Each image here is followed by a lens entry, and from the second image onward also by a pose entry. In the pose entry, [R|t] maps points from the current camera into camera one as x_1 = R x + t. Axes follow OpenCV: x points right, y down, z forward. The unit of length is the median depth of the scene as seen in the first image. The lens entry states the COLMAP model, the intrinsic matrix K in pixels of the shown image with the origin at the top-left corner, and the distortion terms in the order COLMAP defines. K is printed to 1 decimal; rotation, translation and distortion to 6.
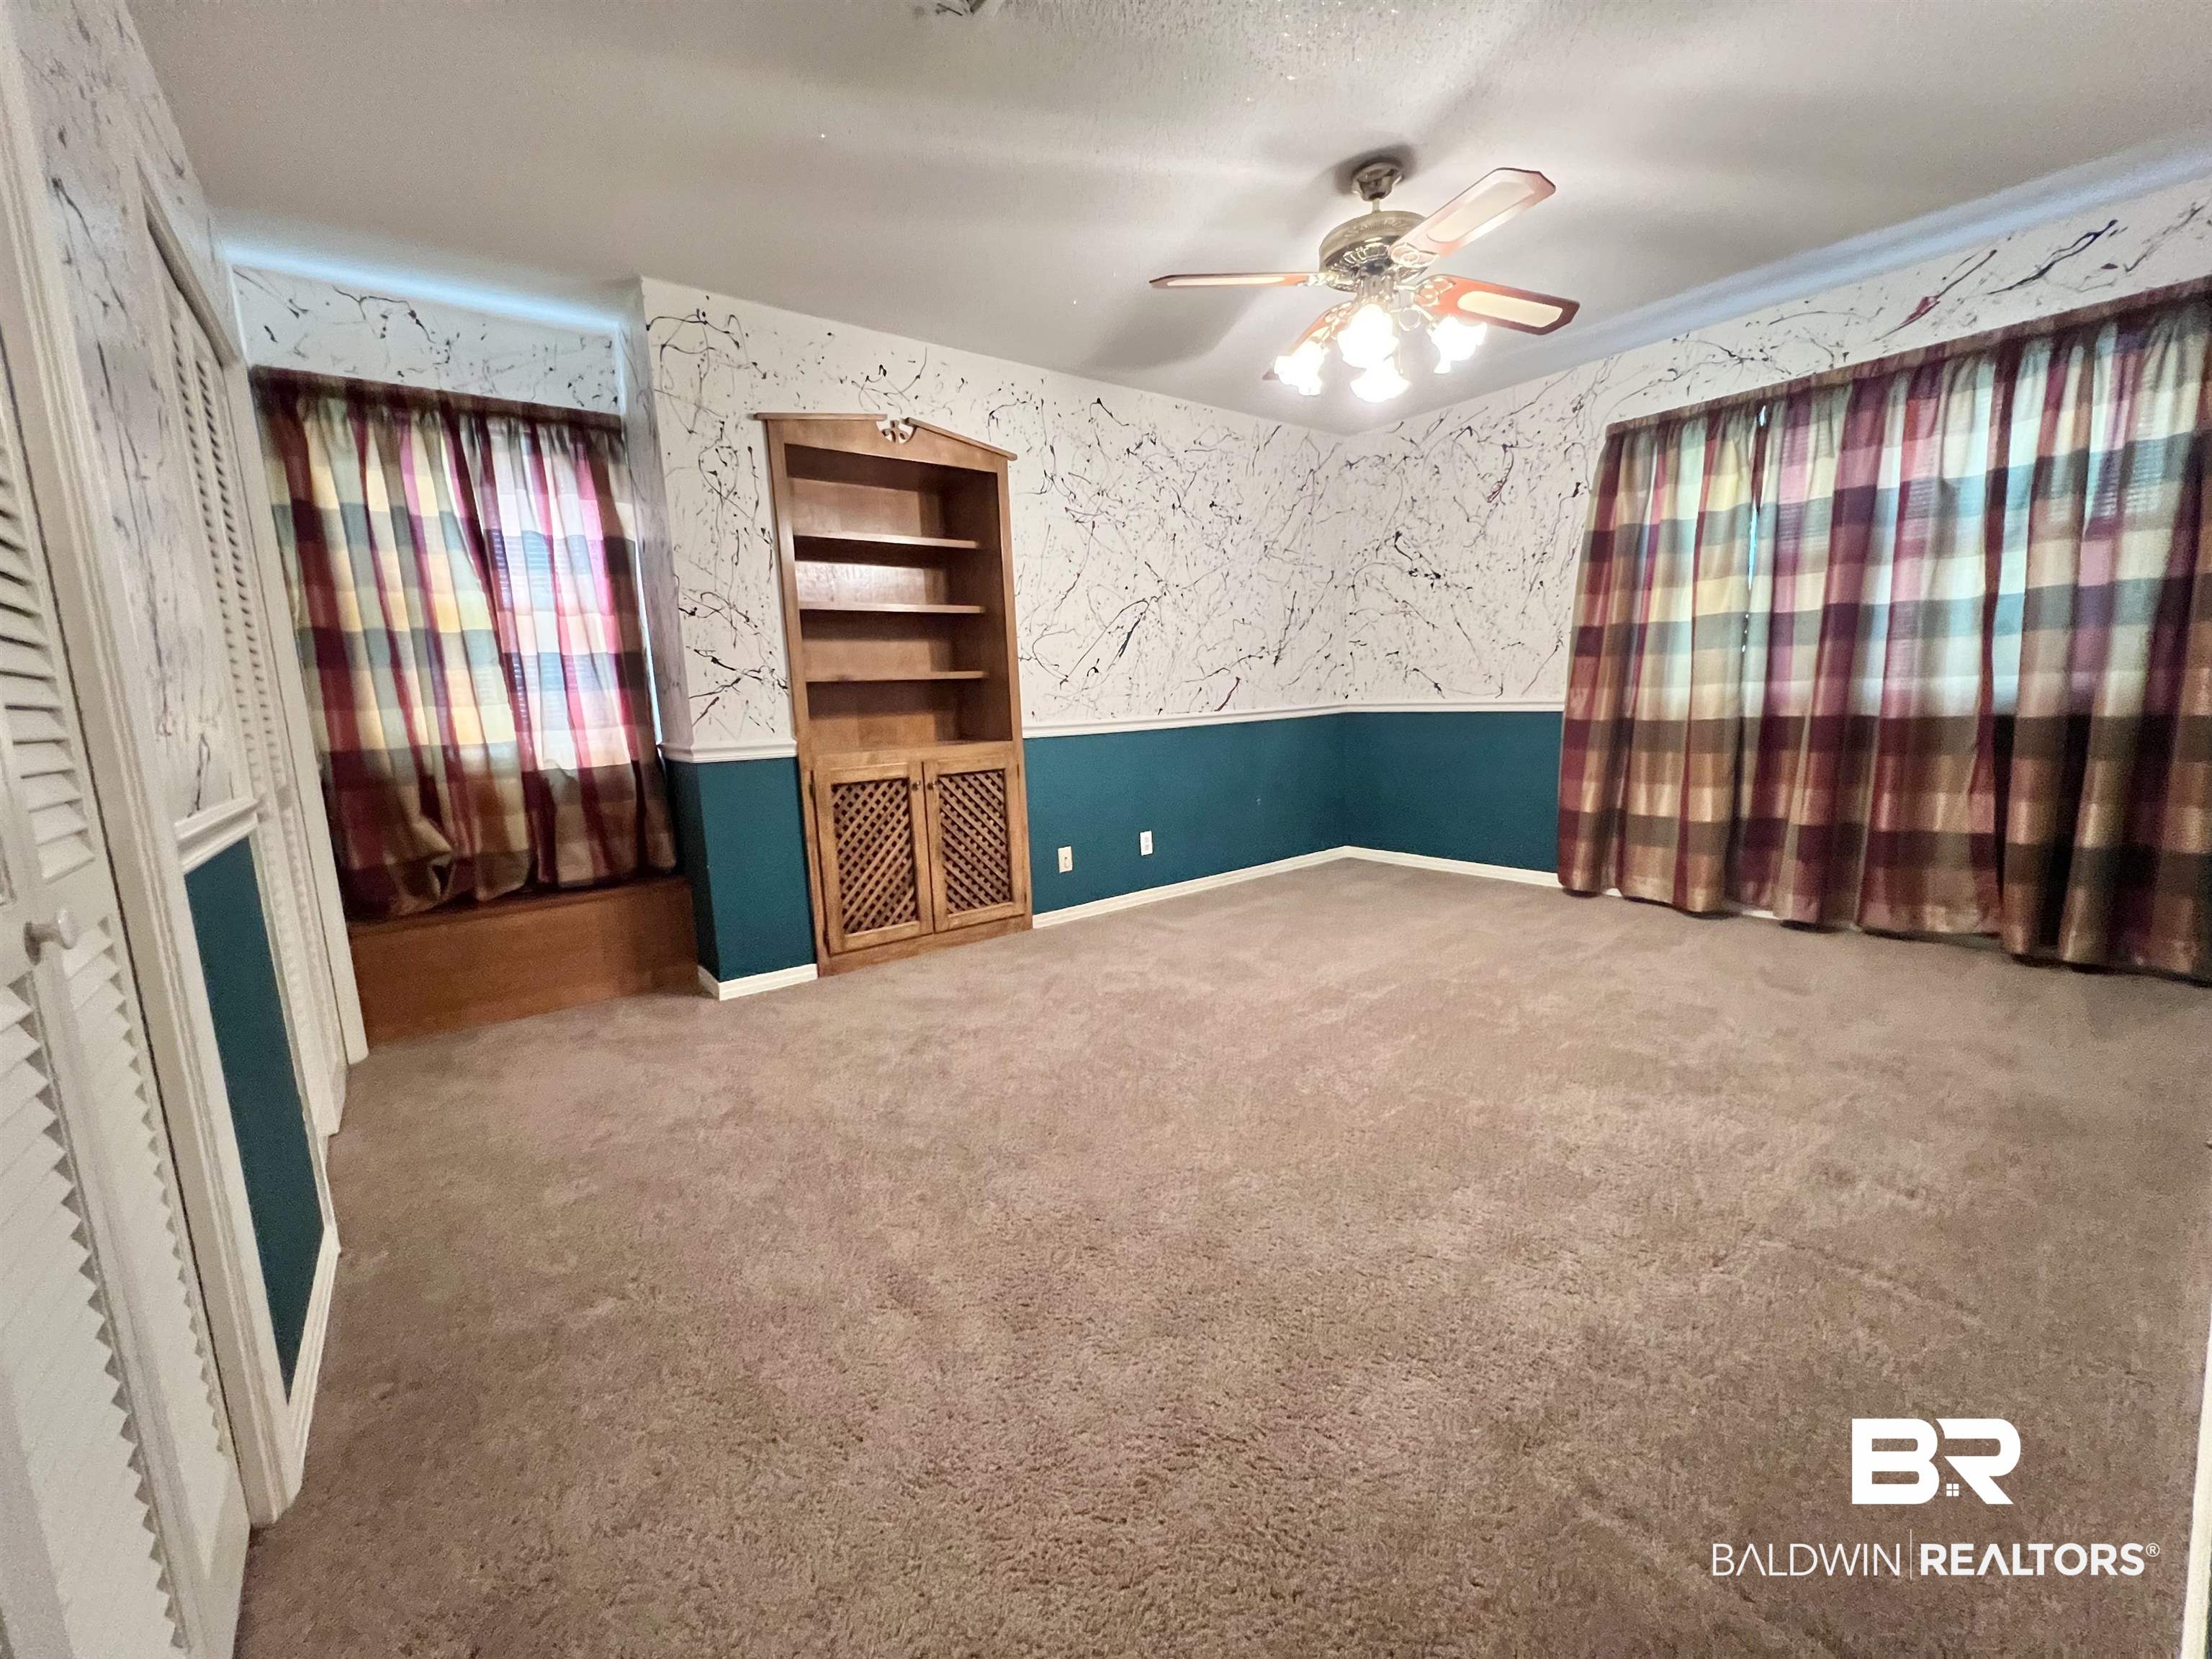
lens RADIAL K [[886.9, 0, 1112.1], [0, 886.9, 832.0], [0, 0, 1]] dist [-0.000703, 0.000209]
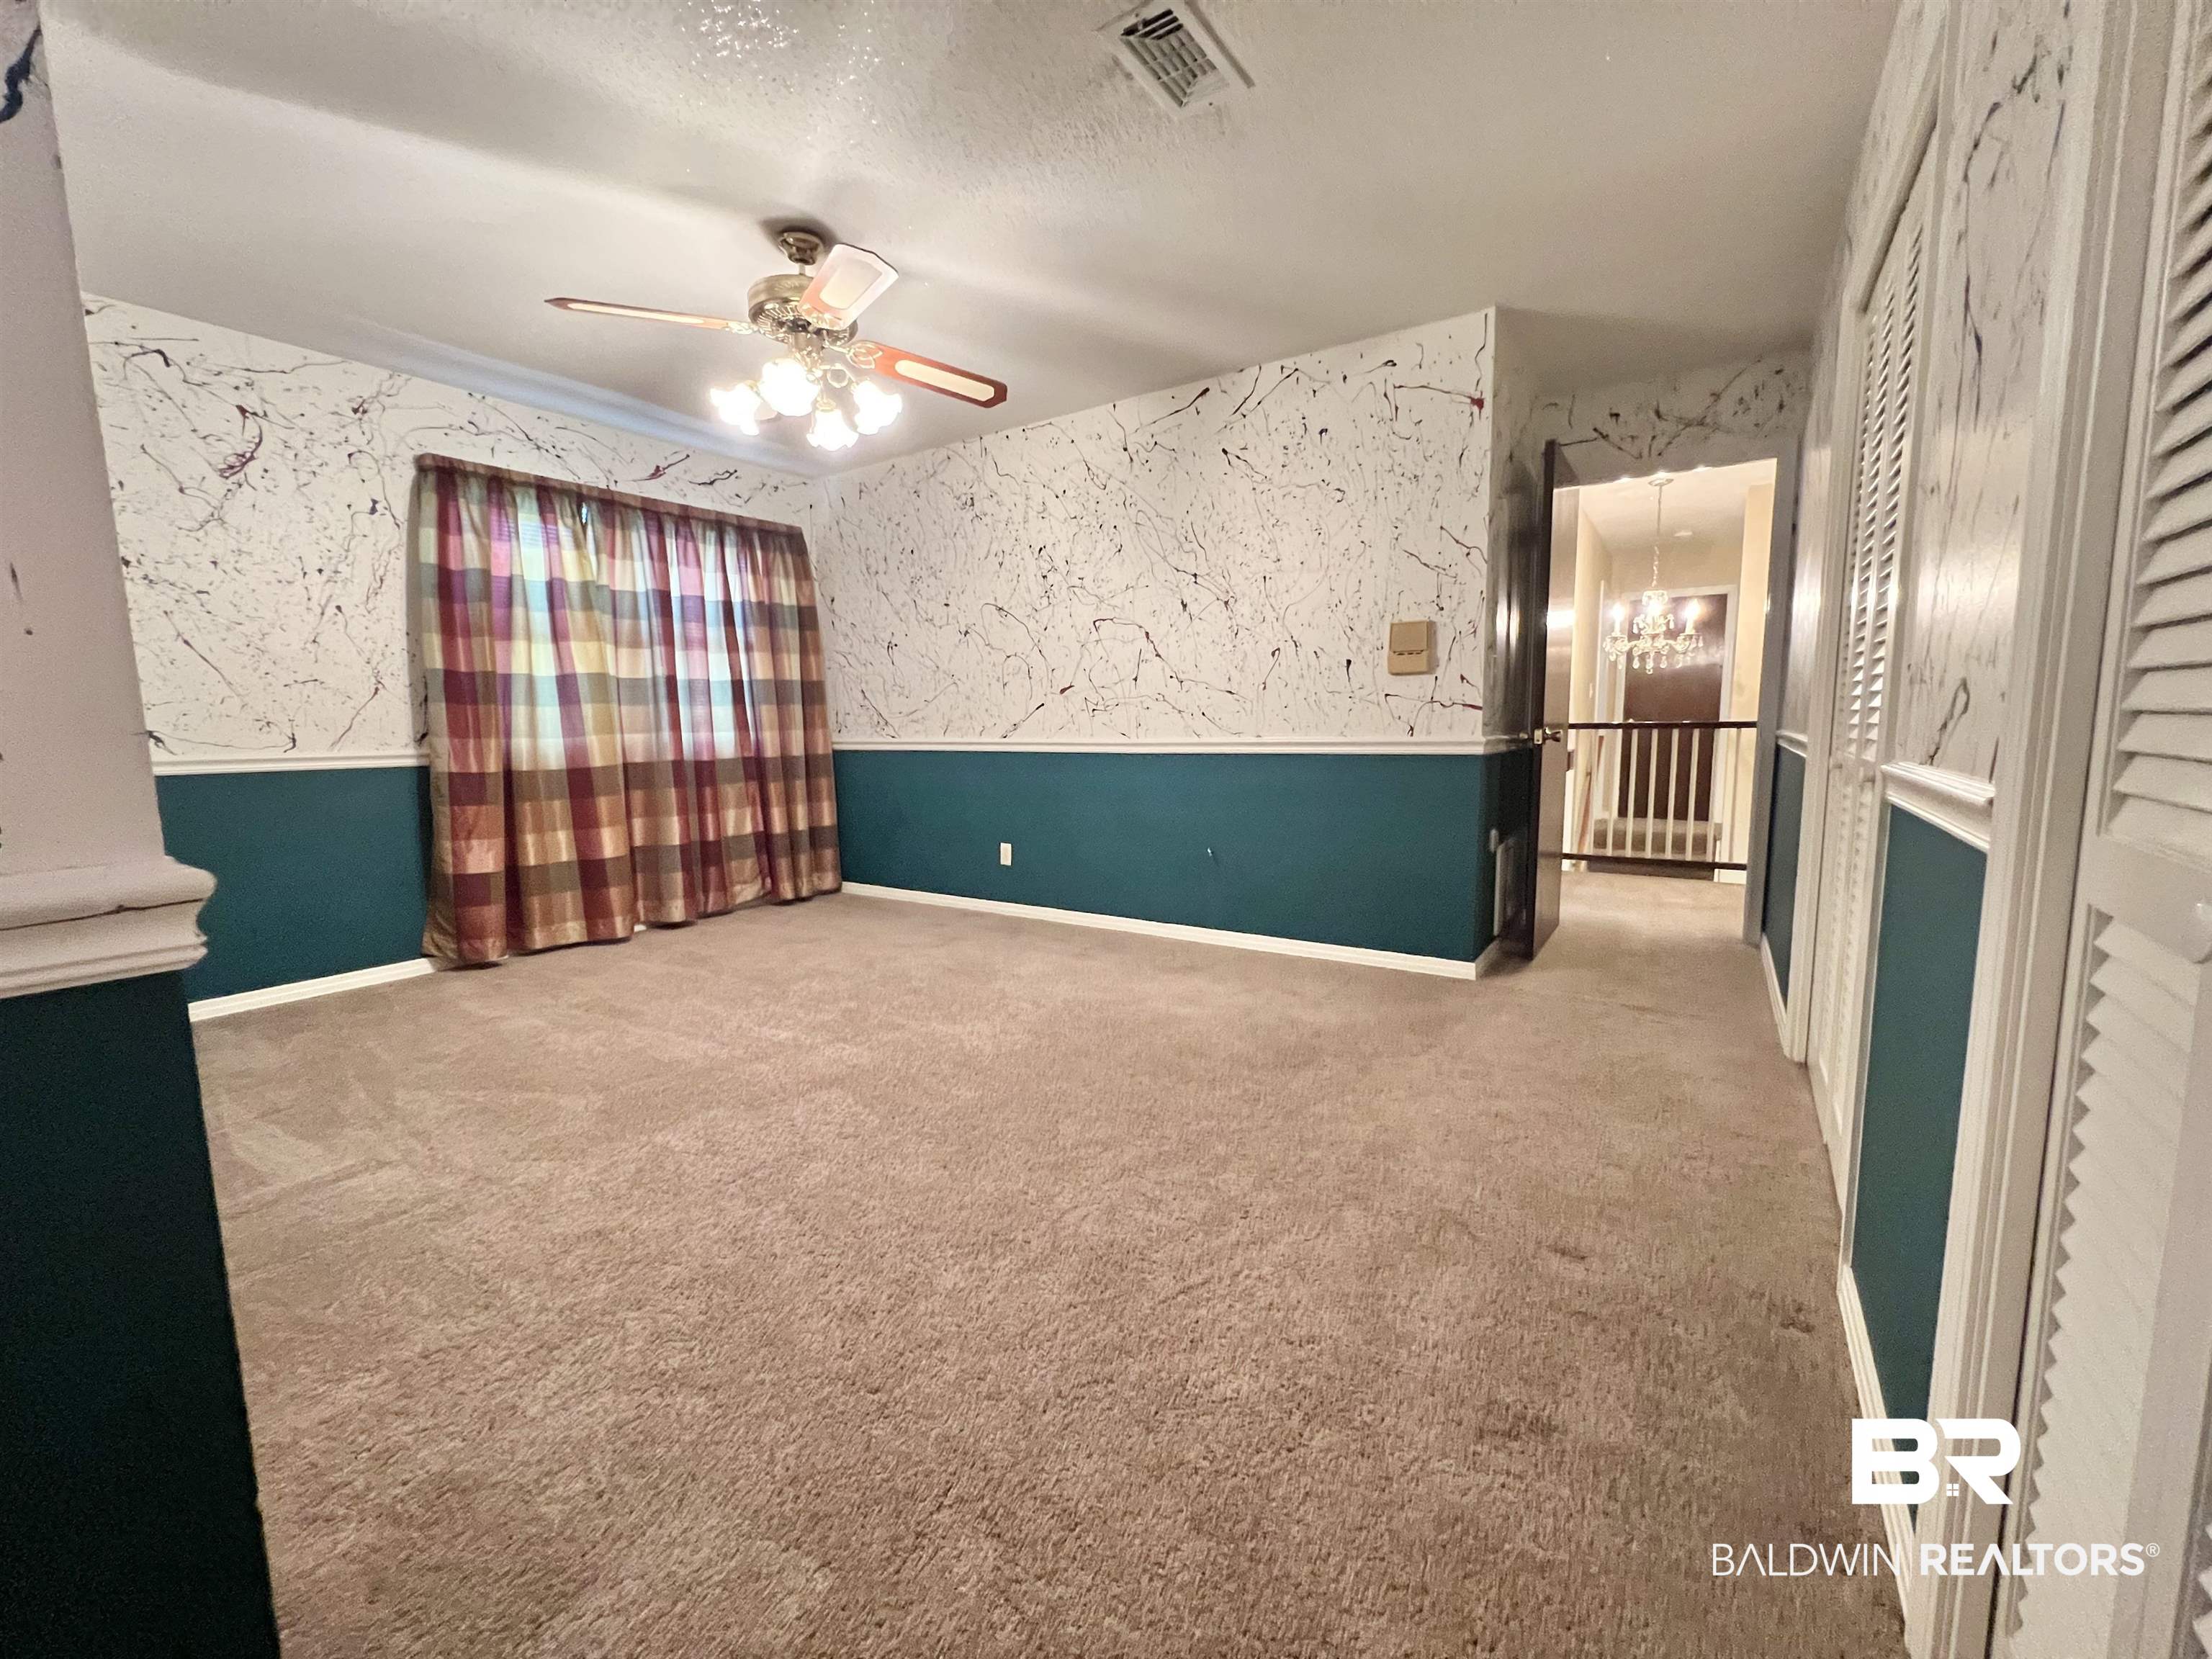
lens RADIAL K [[886.6, 0, 1107.4], [0, 886.6, 834.8], [0, 0, 1]] dist [-0.000961, -0.000052]
pose [[-0.312000, -0.075072, 0.947111, -0.599532], [0.176000, 0.975053, 0.135265, -0.082165], [-0.933638, 0.208894, -0.291004, 0.754753]]
